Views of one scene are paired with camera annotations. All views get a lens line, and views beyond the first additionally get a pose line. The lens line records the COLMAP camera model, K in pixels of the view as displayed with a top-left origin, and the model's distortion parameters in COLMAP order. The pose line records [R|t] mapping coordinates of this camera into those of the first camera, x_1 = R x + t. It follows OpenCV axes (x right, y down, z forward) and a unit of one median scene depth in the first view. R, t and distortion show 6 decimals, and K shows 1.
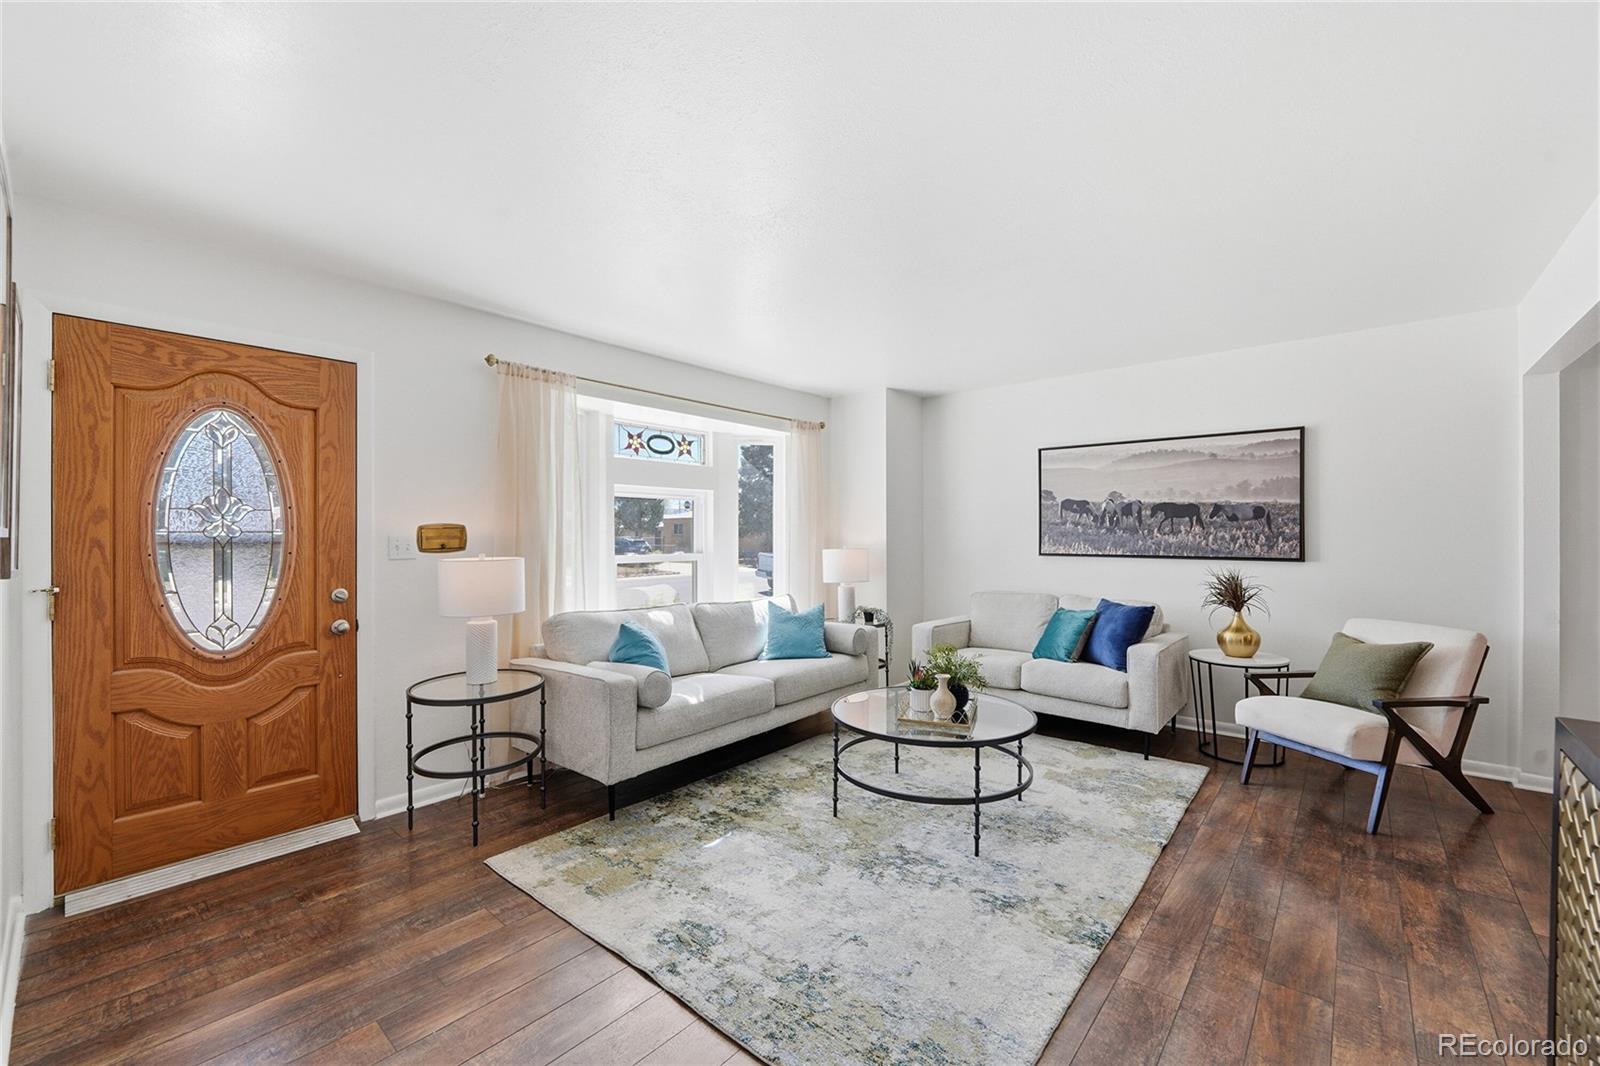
lens RADIAL K [[657.0, 0, 797.2], [0, 657.0, 536.2], [0, 0, 1]] dist [-0.008645, -0.000497]
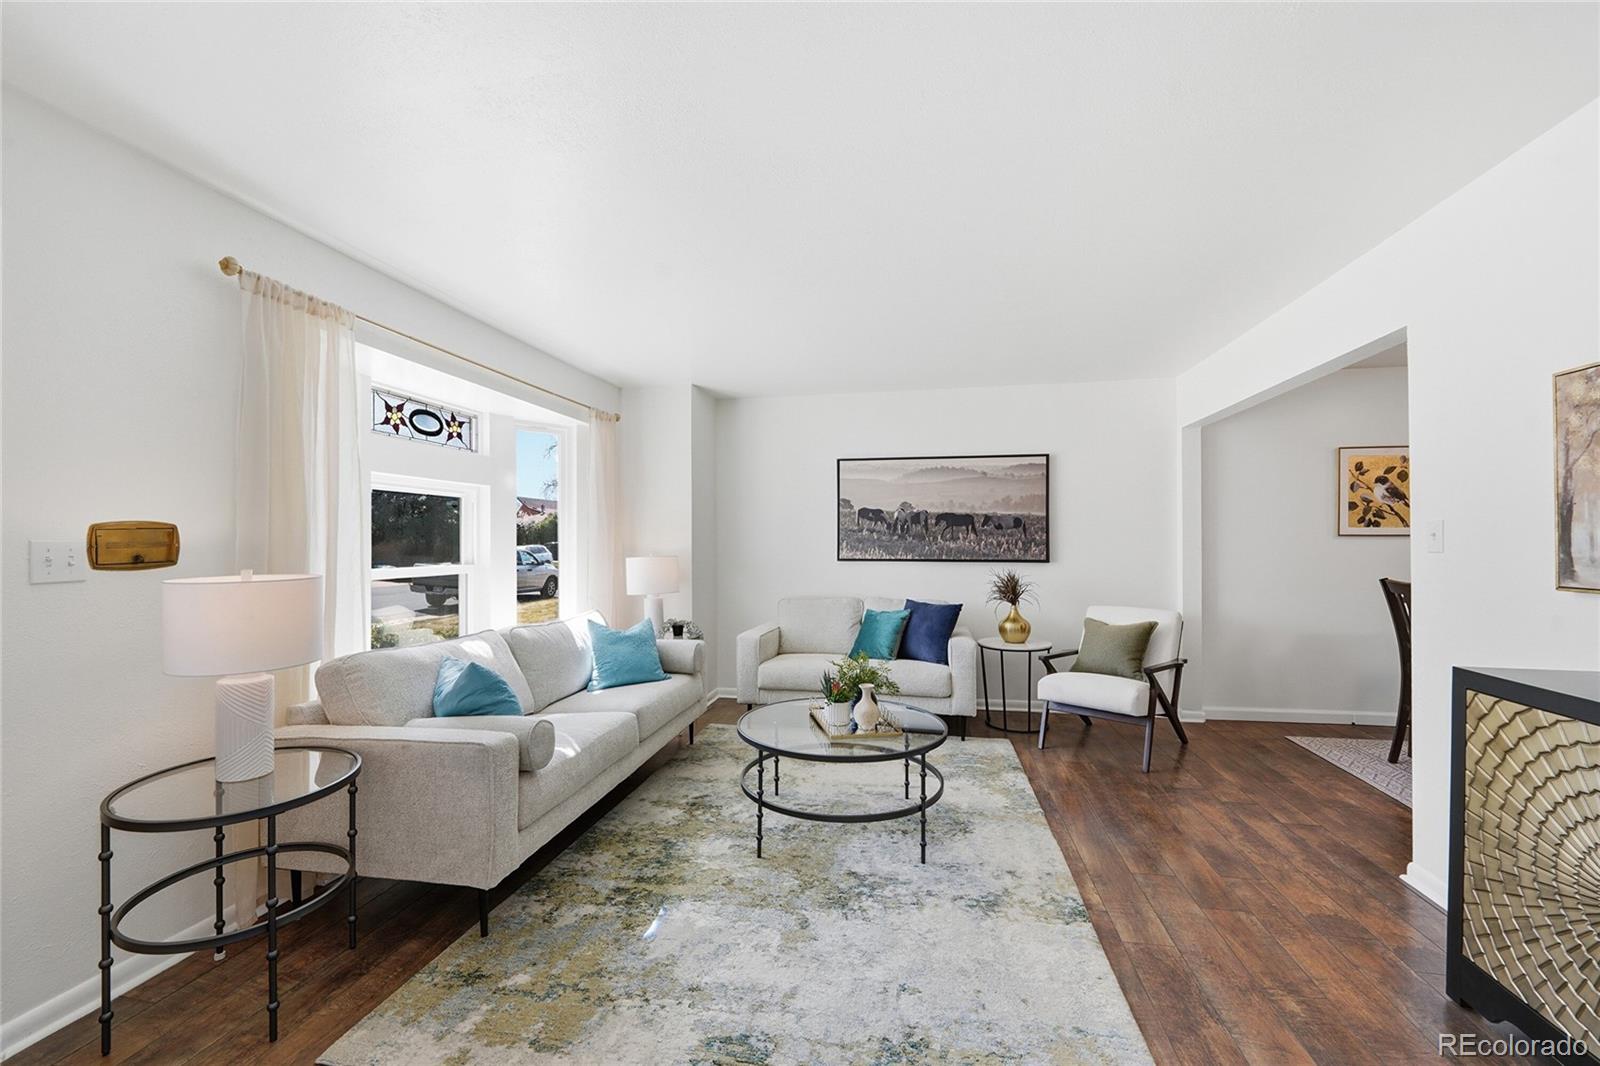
lens RADIAL K [[657.0, 0, 801.0], [0, 657.0, 537.2], [0, 0, 1]] dist [-0.008645, -0.000497]
pose [[0.867404, 0.003201, 0.497595, -0.309606], [0.001411, 0.999959, -0.008891, 0.001337], [-0.497603, 0.008415, 0.867364, 0.182226]]
